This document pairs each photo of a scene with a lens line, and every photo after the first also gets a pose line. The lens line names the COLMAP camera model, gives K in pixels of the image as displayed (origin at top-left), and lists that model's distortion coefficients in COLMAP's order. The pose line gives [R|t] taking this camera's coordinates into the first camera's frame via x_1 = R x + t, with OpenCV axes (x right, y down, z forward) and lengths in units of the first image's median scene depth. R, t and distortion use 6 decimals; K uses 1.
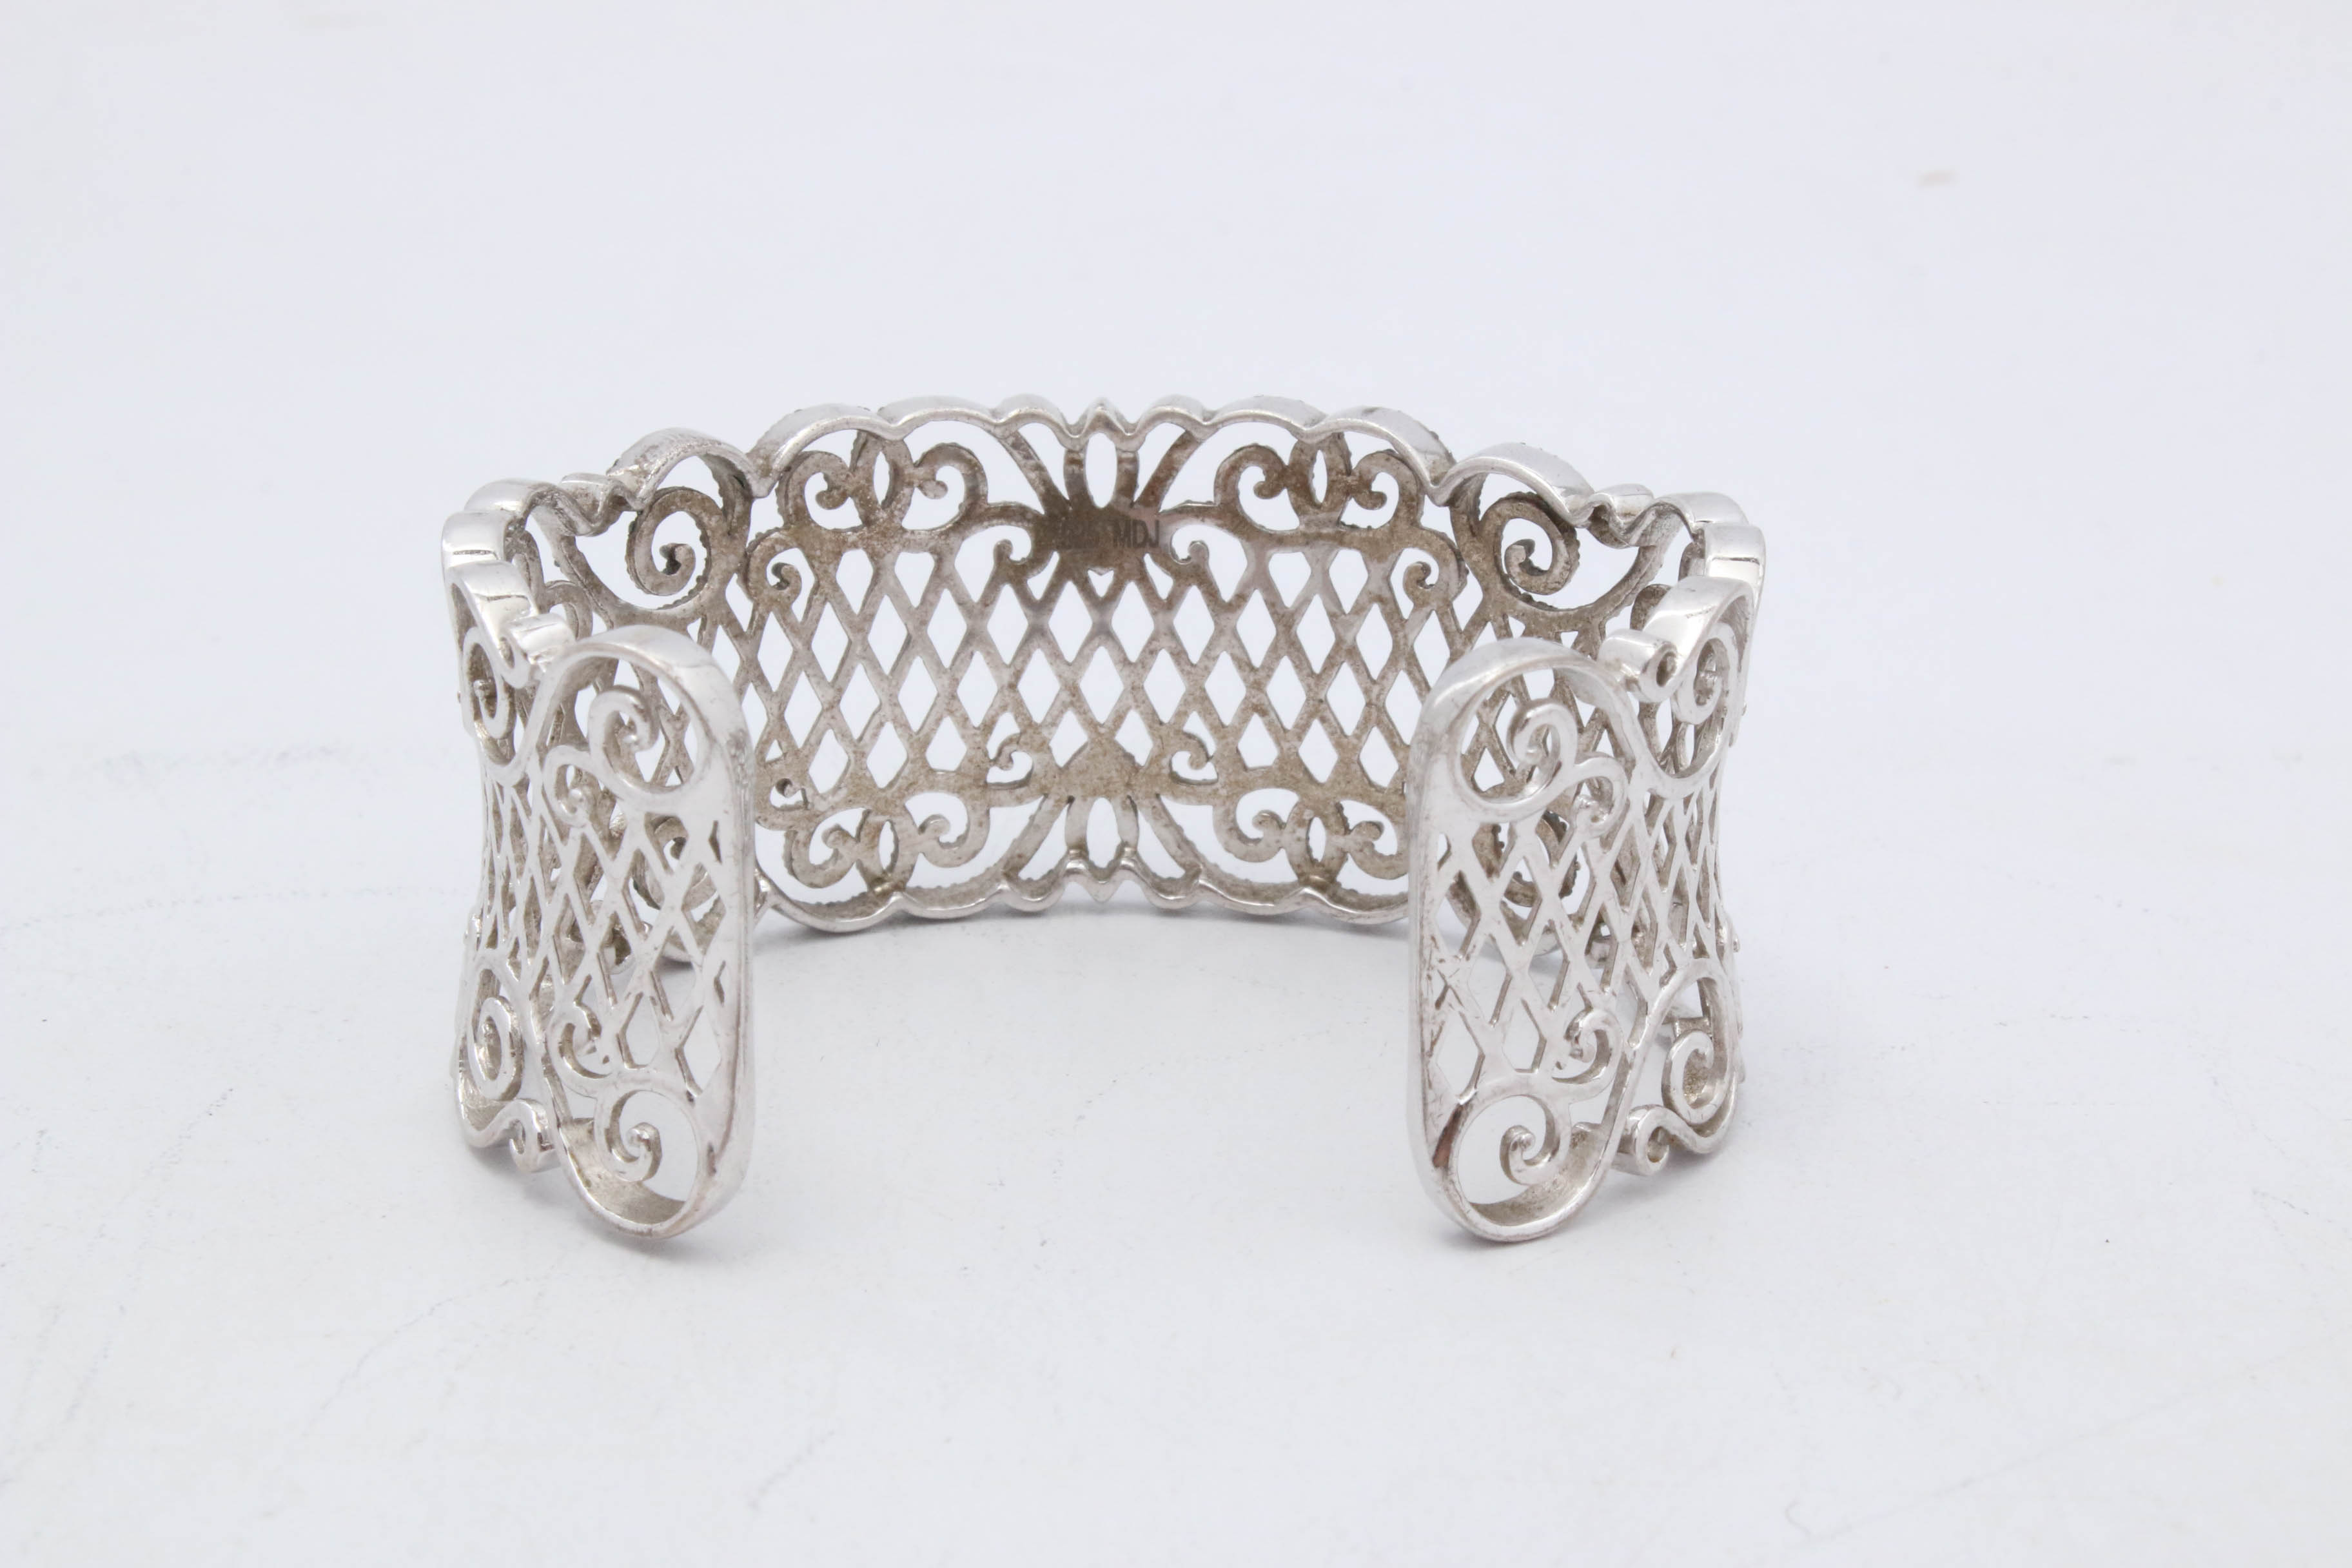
lens RADIAL K [[5037.0, 0, 1176.0], [0, 5037.0, 784.0], [0, 0, 1]] dist [-0.006962, -0.011656]
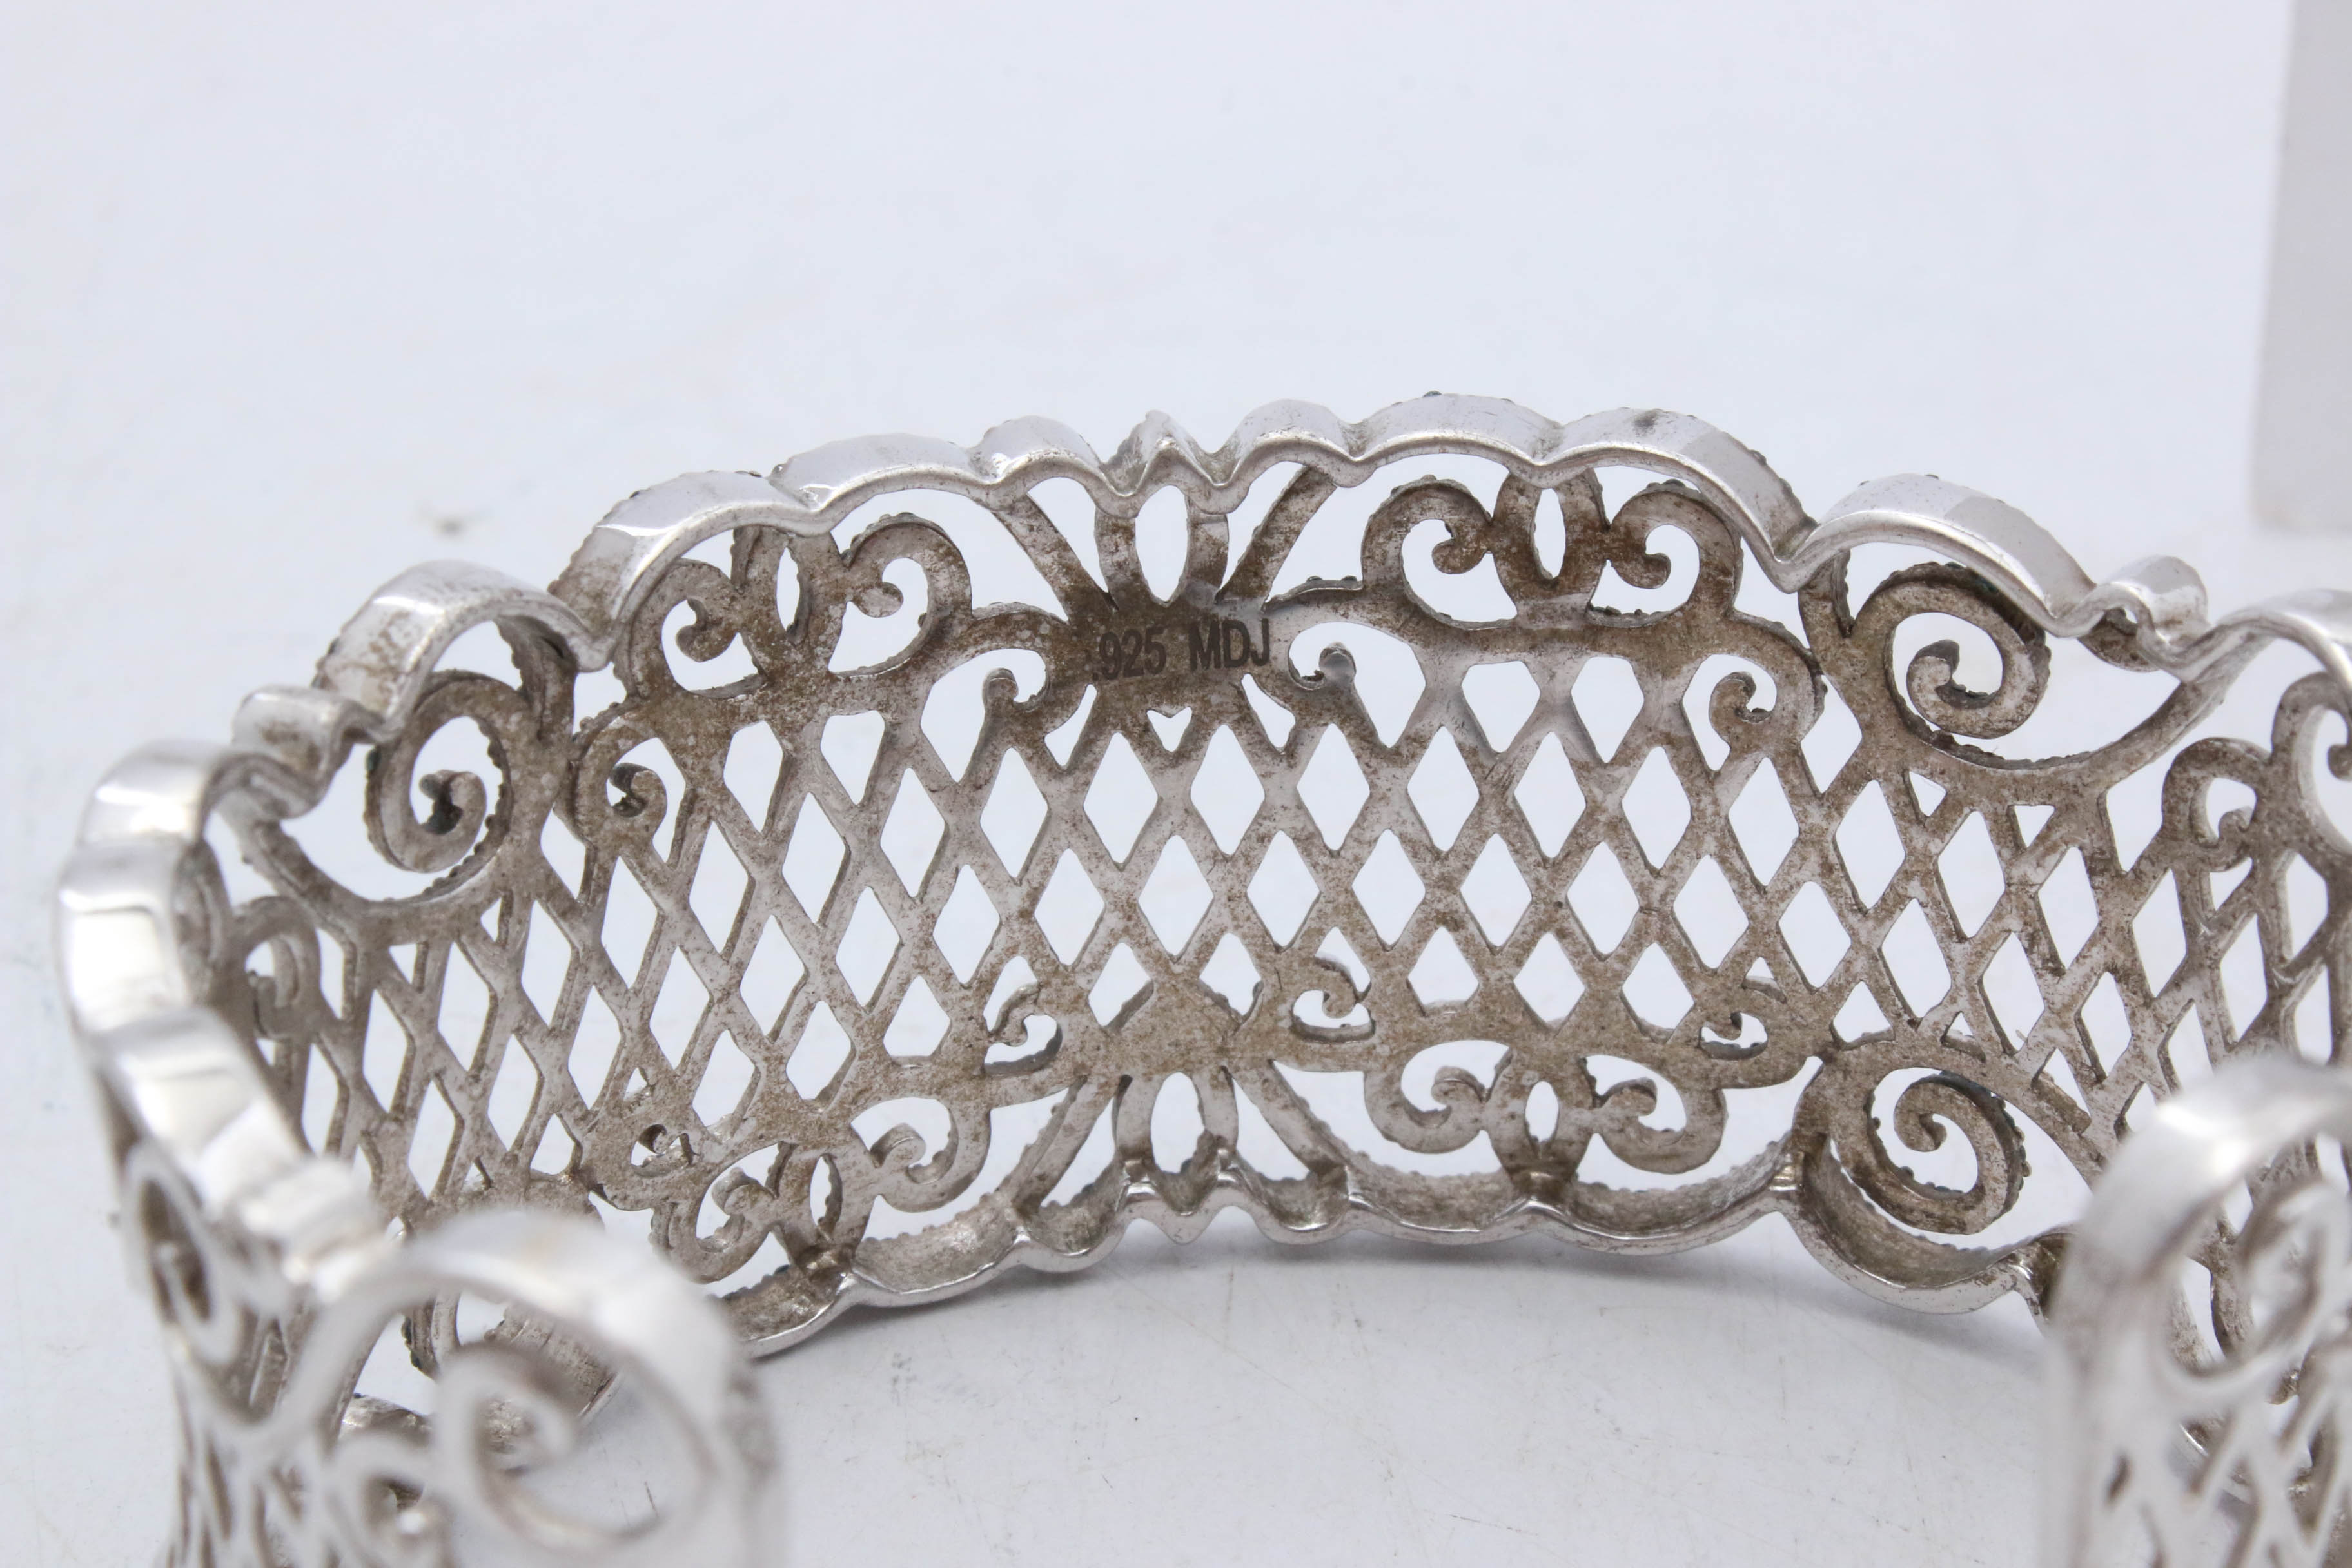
lens RADIAL K [[5037.0, 0, 1176.0], [0, 5037.0, 784.0], [0, 0, 1]] dist [-0.006962, -0.011656]
pose [[0.990692, -0.076150, 0.112826, -0.080013], [0.060913, 0.989265, 0.132833, -0.110657], [-0.121730, -0.124724, 0.984696, 0.434253]]
